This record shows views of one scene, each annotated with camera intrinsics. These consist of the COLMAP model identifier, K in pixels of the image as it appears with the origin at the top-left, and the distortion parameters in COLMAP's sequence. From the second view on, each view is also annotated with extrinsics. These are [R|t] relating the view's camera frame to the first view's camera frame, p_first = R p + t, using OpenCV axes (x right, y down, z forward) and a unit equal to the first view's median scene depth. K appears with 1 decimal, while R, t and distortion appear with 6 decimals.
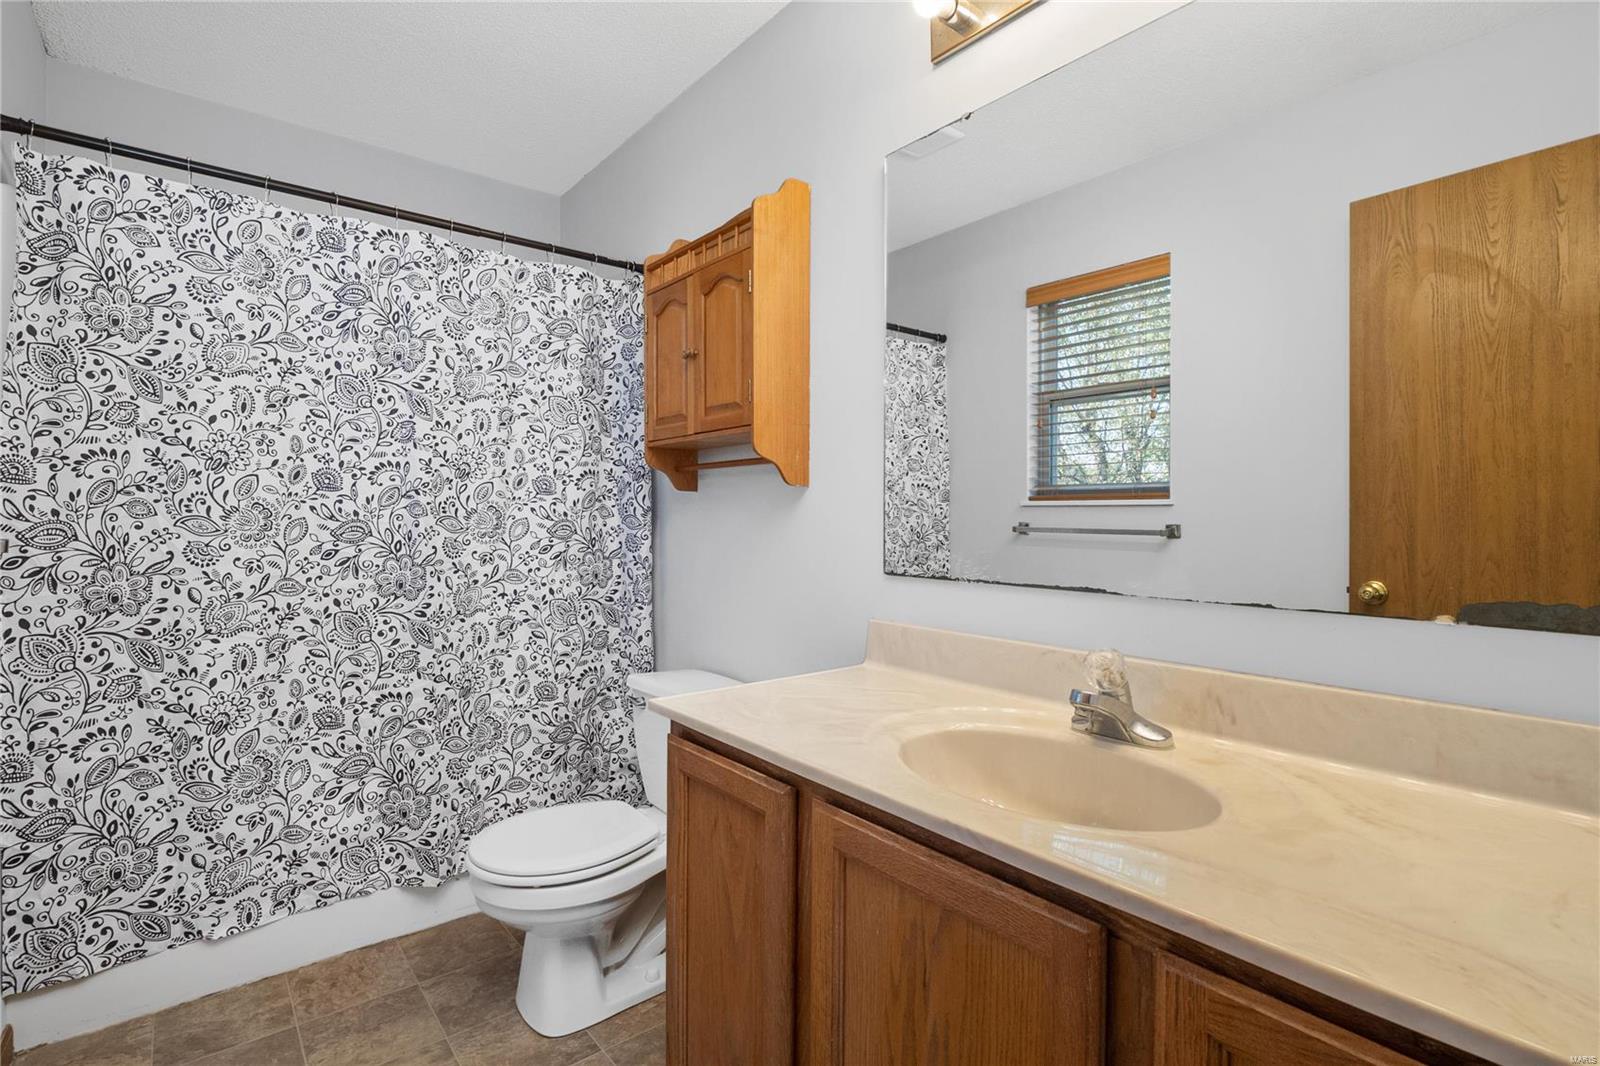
lens RADIAL K [[752.0, 0, 810.8], [0, 752.0, 539.3], [0, 0, 1]] dist [-0.017230, 0.001892]
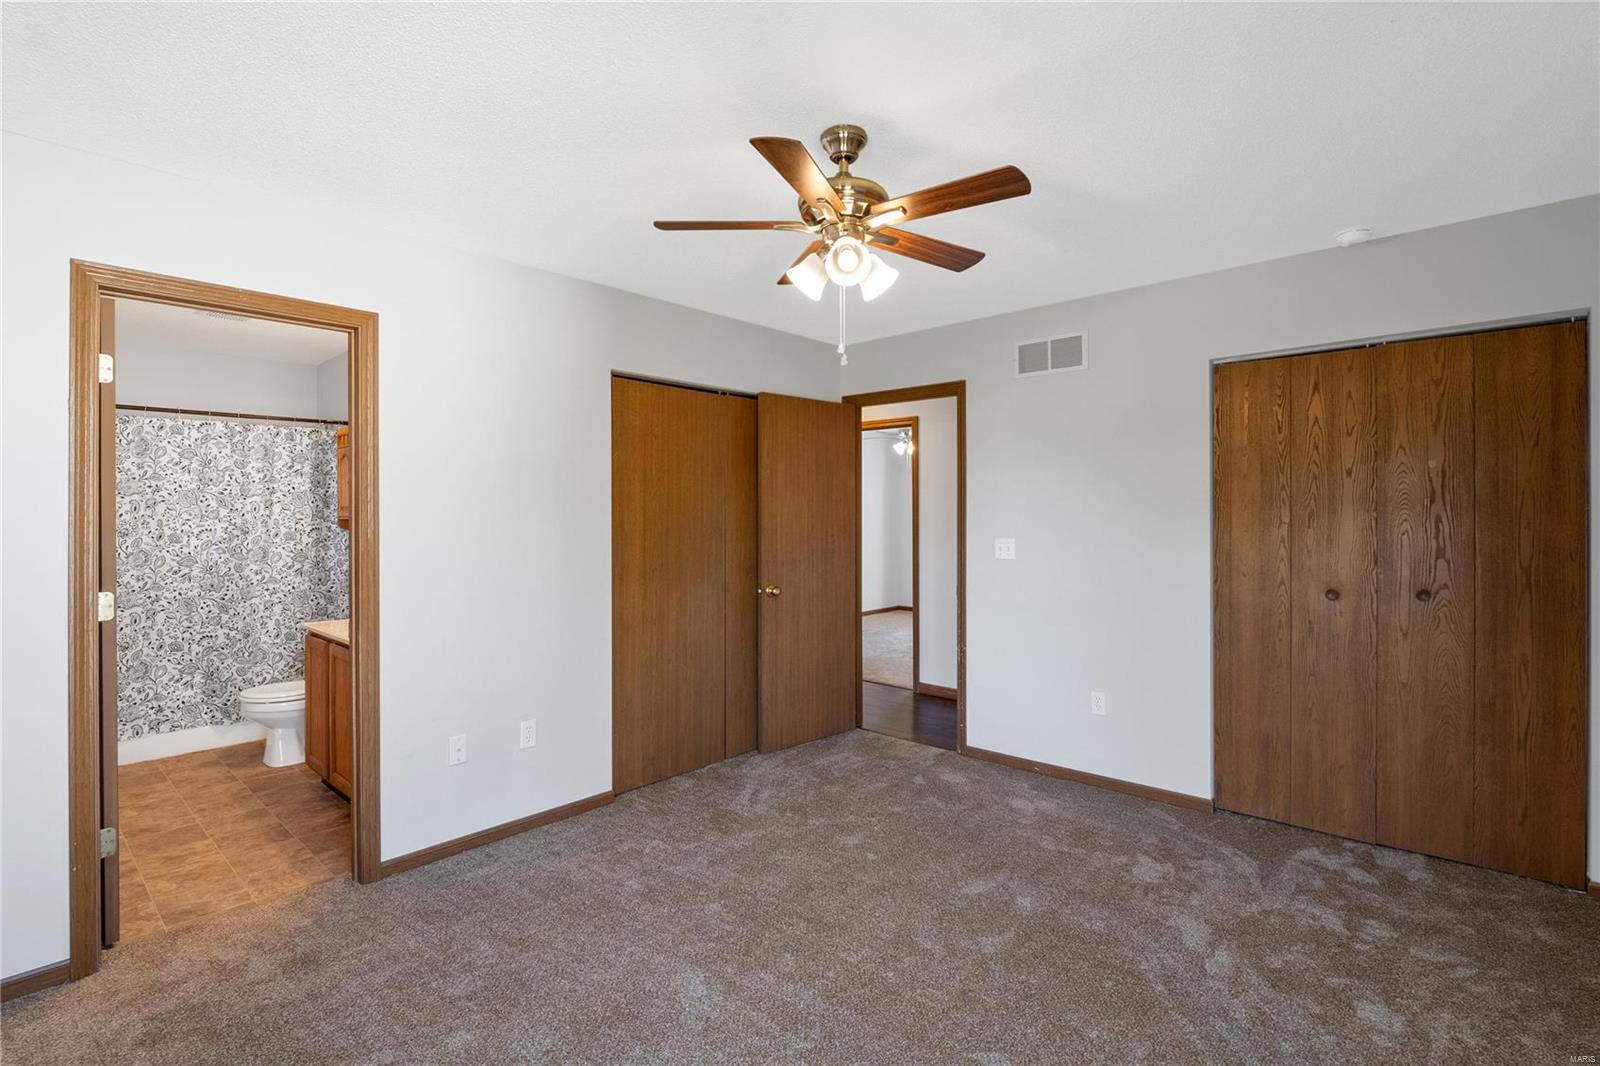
lens RADIAL K [[752.0, 0, 803.5], [0, 752.0, 528.2], [0, 0, 1]] dist [-0.017230, 0.001892]
pose [[0.989845, -0.006849, 0.141983, 0.835264], [0.008176, 0.999928, -0.008763, -0.071381], [-0.141913, 0.009835, 0.989830, -1.367303]]
